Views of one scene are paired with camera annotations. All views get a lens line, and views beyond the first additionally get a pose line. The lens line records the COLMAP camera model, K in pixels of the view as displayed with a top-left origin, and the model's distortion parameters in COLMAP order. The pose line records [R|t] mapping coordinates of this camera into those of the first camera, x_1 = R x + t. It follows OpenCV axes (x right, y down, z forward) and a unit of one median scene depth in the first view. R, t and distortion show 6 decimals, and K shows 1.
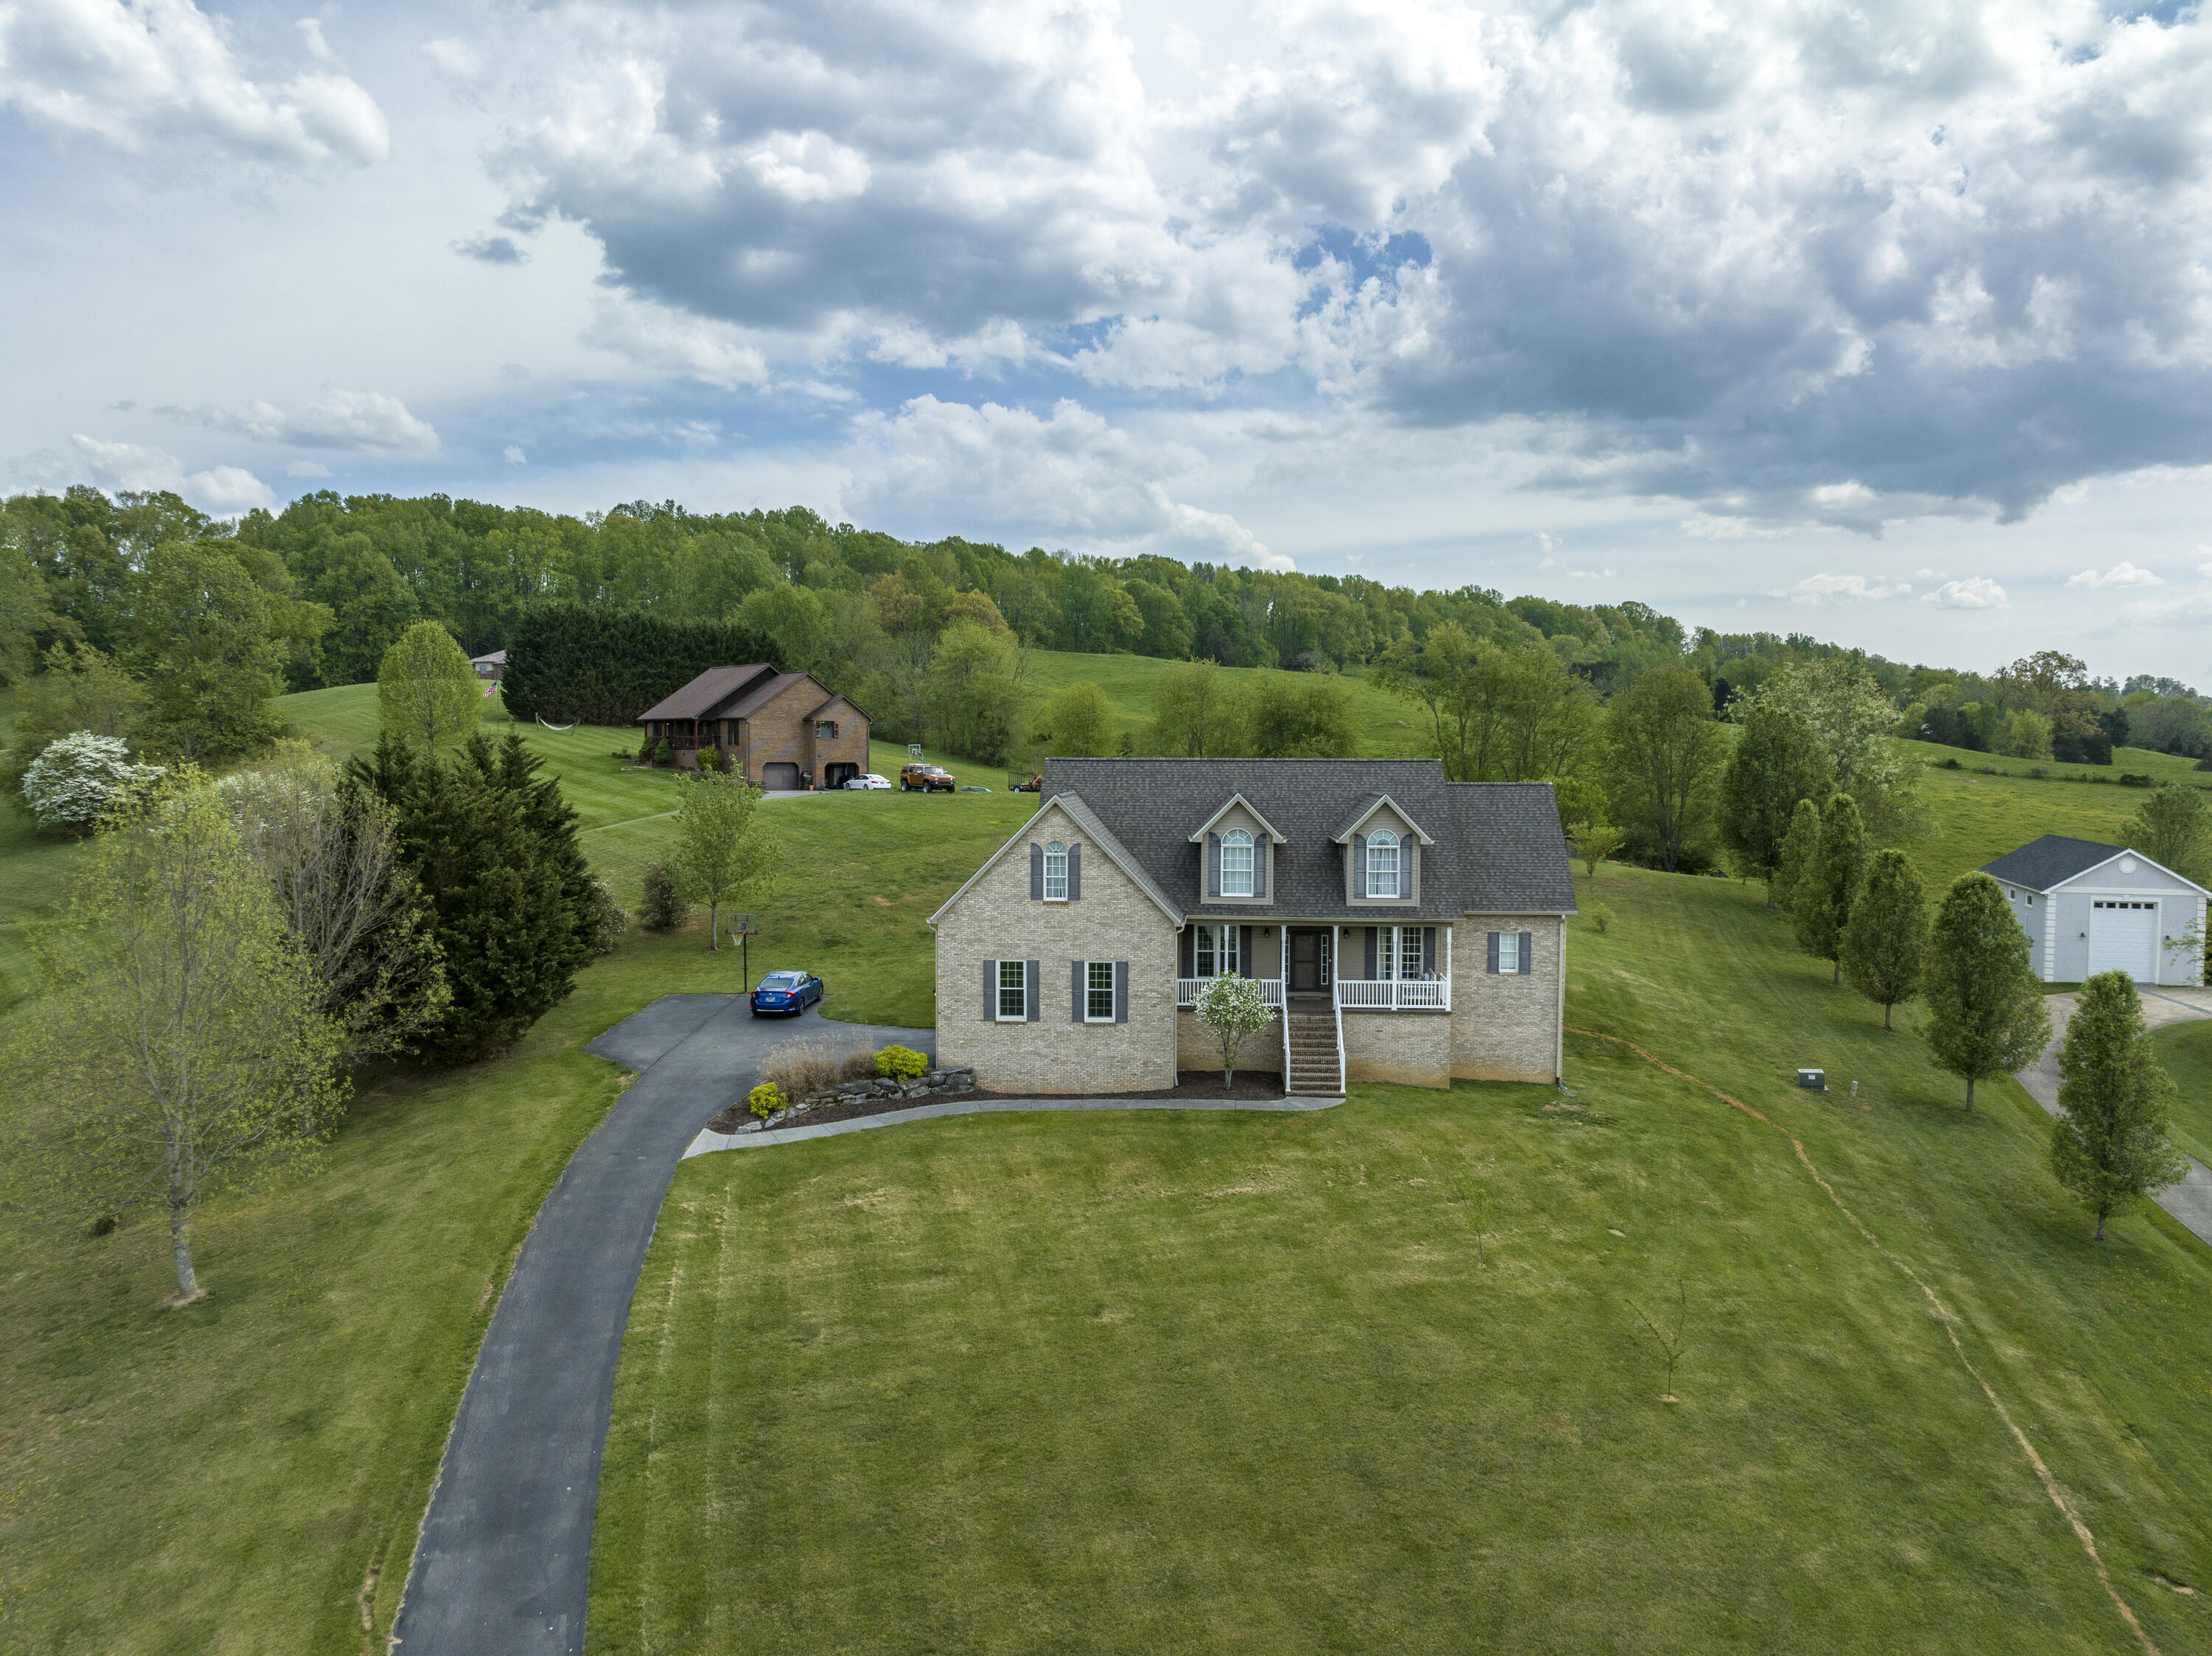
lens RADIAL K [[1586.3, 0, 1112.7], [0, 1586.3, 820.4], [0, 0, 1]] dist [-0.035969, -0.002795]
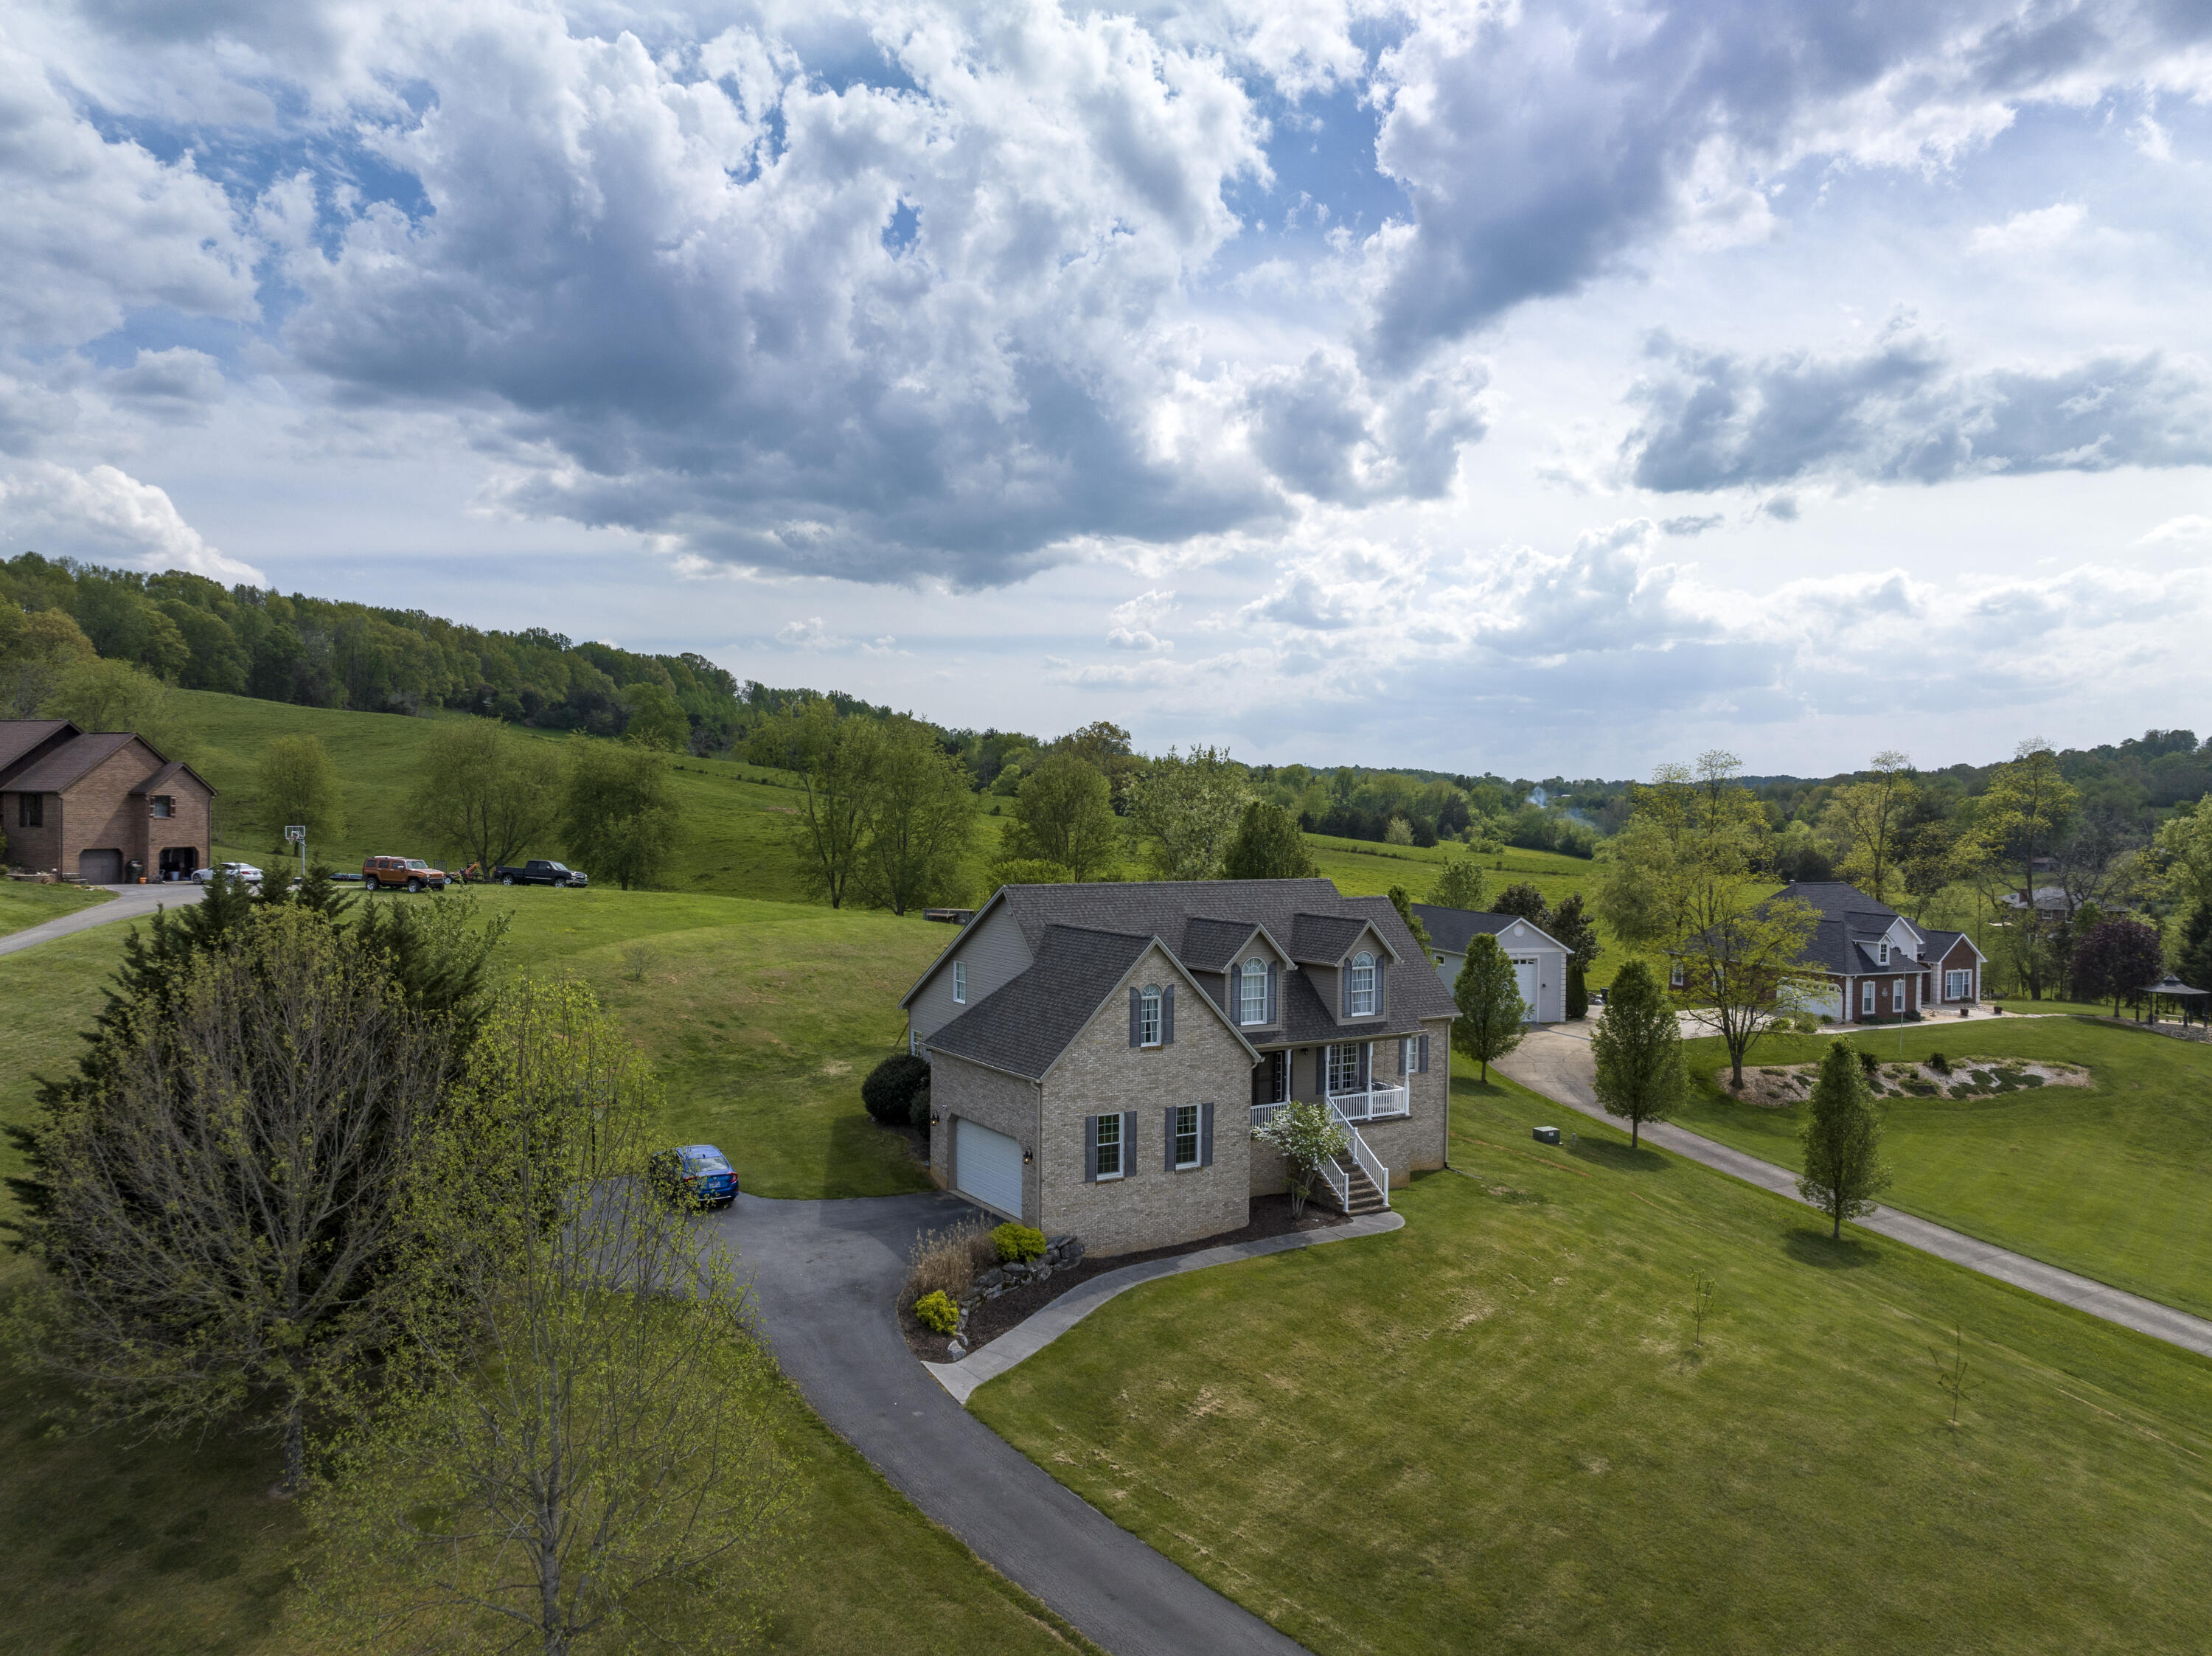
lens RADIAL K [[1573.0, 0, 1110.8], [0, 1573.0, 820.0], [0, 0, 1]] dist [-0.037900, -0.001697]
pose [[0.817599, -0.001073, 0.575787, -0.553280], [0.016452, 0.999634, -0.021498, -0.060420], [-0.575553, 0.027050, 0.817317, 0.220441]]
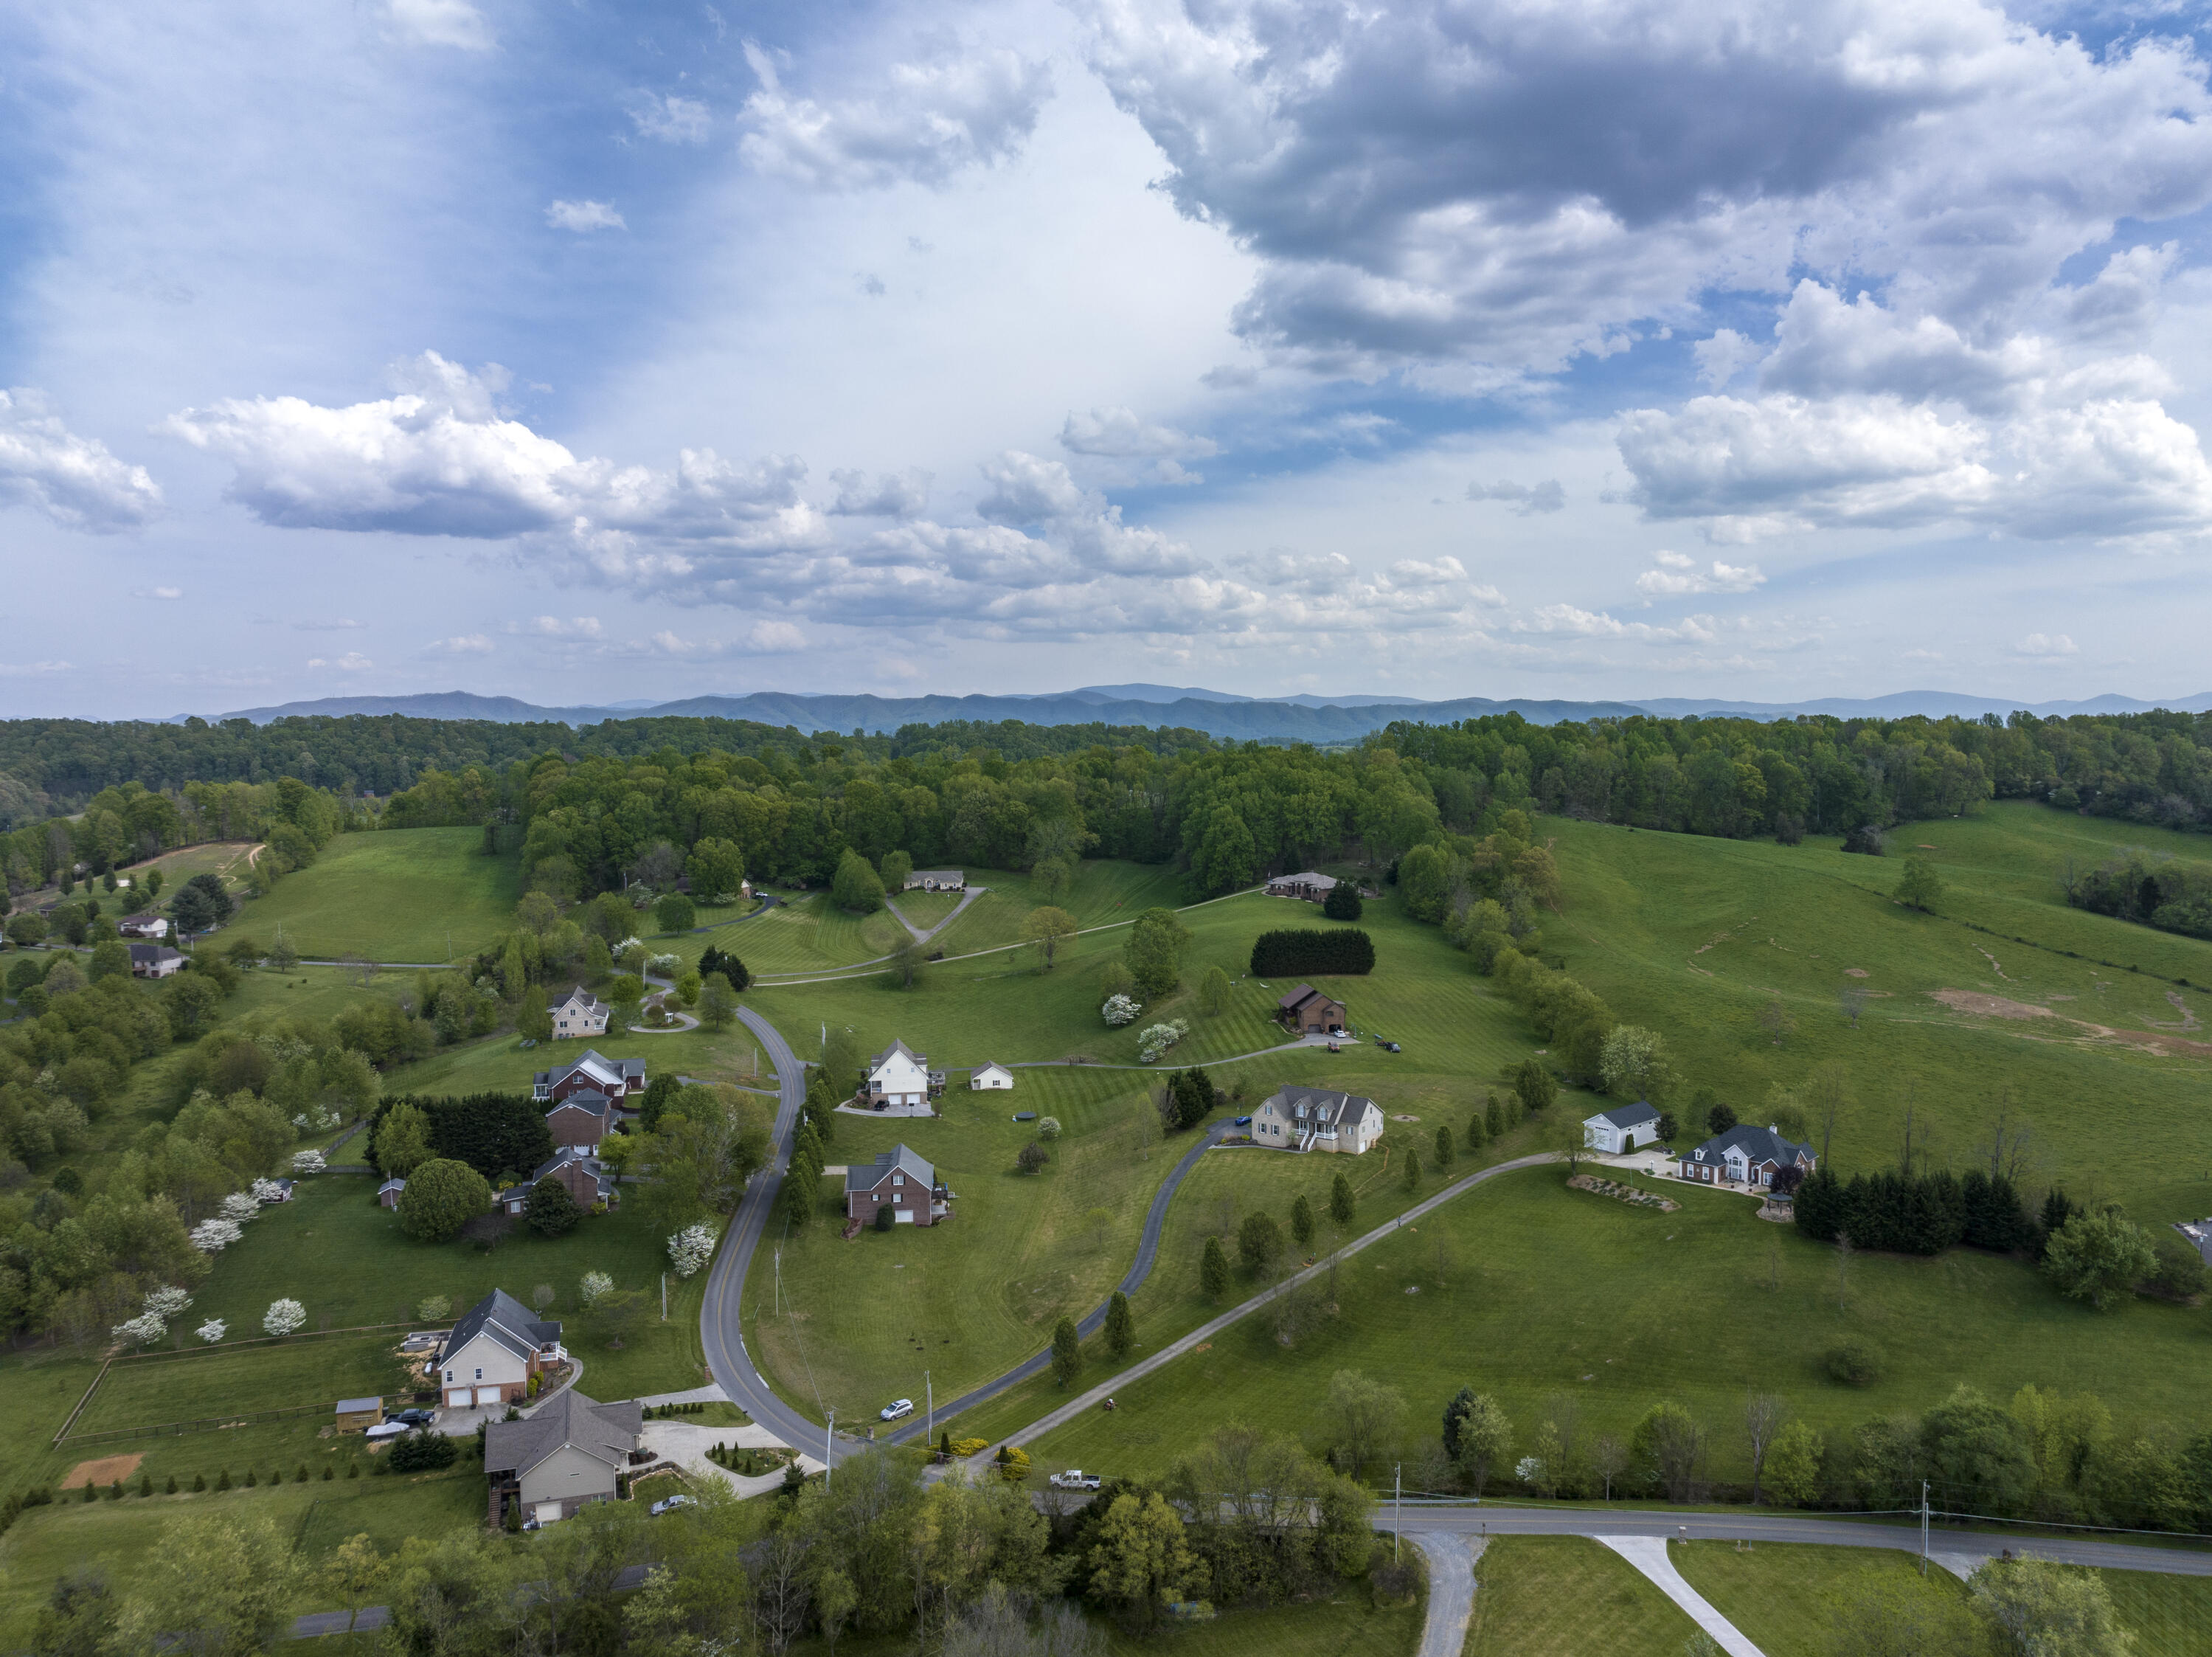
lens RADIAL K [[1575.1, 0, 1137.1], [0, 1575.1, 900.2], [0, 0, 1]] dist [-0.033631, 0.001463]
pose [[0.857792, 0.044065, -0.512104, 2.436466], [-0.012481, 0.997810, 0.064953, -1.090762], [0.513845, -0.049325, 0.856464, -4.153067]]
